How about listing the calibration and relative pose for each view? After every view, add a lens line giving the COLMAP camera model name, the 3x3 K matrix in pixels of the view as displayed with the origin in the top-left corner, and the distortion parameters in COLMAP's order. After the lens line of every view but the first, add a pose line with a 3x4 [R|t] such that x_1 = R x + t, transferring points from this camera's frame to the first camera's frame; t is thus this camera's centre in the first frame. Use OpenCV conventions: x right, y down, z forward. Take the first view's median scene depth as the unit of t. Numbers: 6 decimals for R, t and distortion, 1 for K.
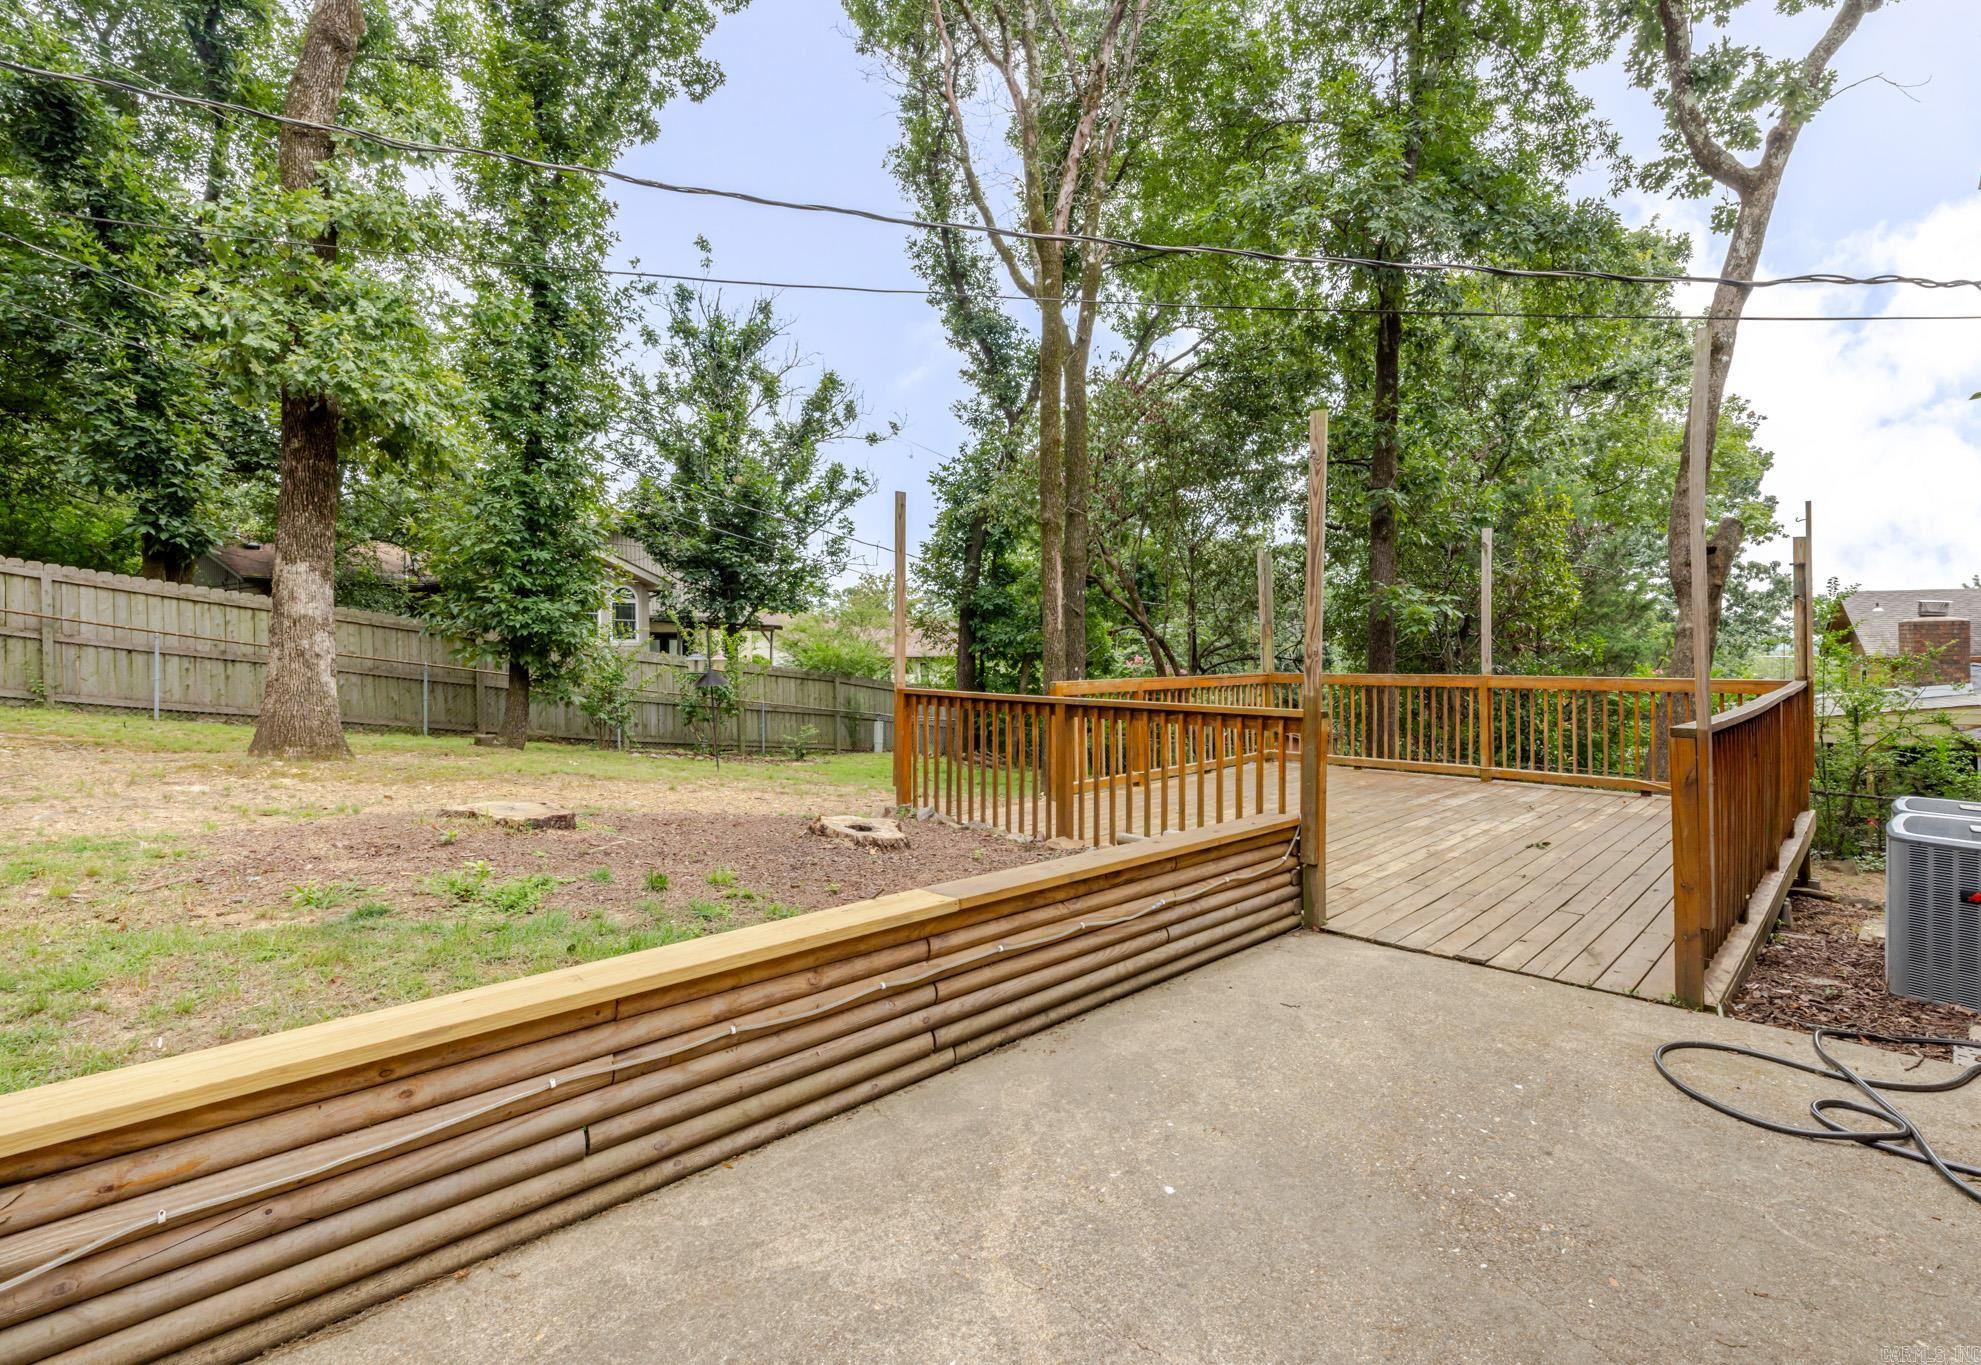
lens RADIAL K [[944.7, 0, 1004.7], [0, 944.7, 647.5], [0, 0, 1]] dist [-0.002436, 0.000541]
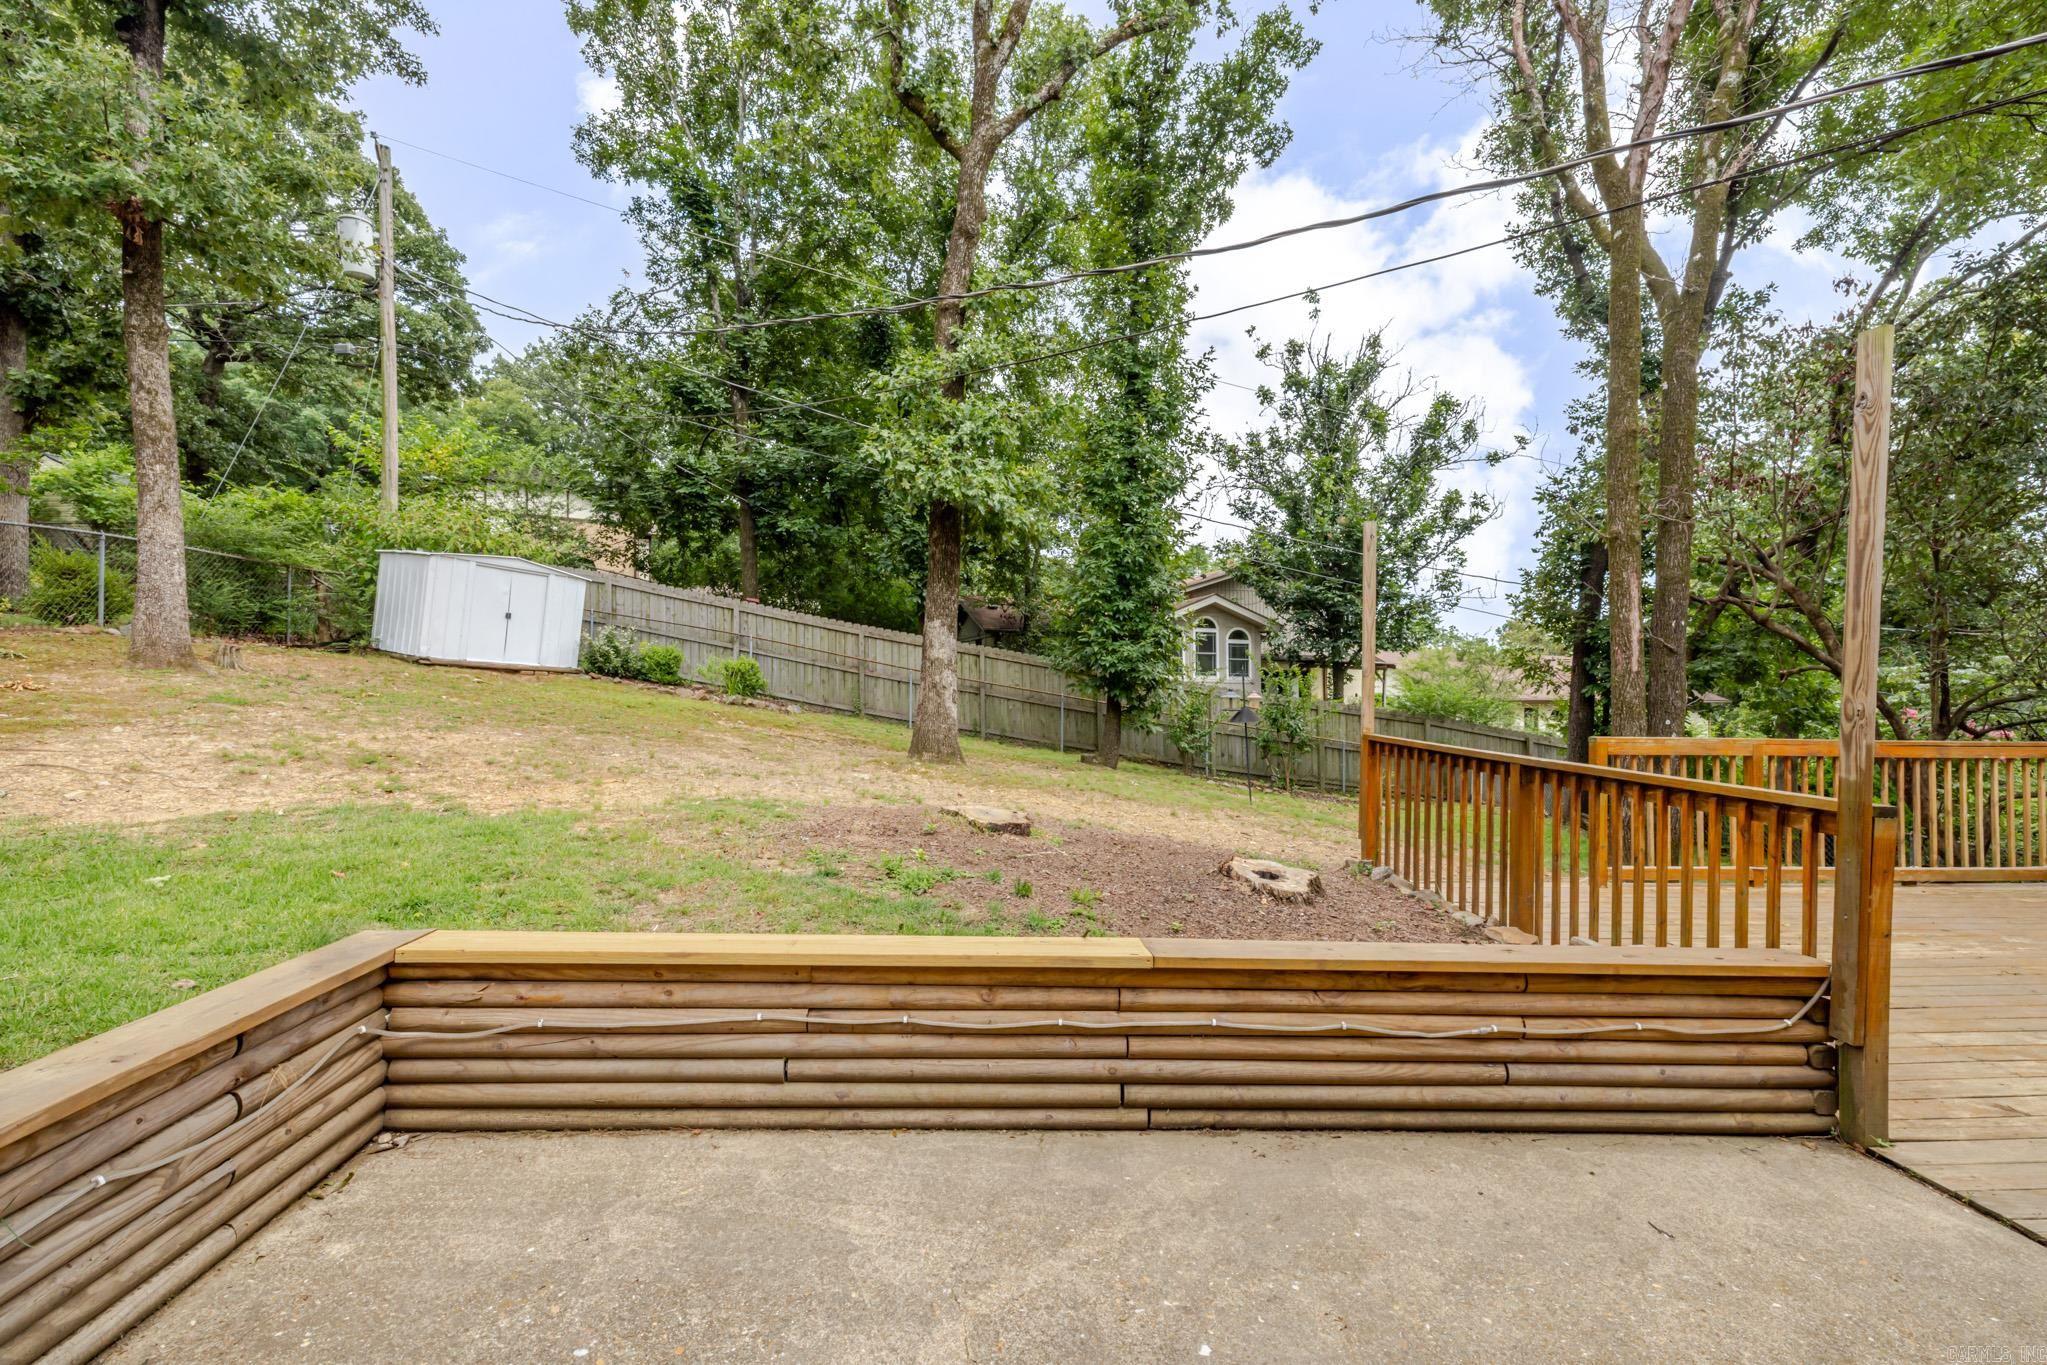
lens RADIAL K [[896.7, 0, 1021.7], [0, 896.7, 682.5], [0, 0, 1]] dist [-0.000279, 0.000550]
pose [[0.727092, 0.014662, -0.686383, 0.250324], [-0.015182, 0.999871, 0.005276, -0.007025], [0.686372, 0.006584, 0.727221, 0.131122]]
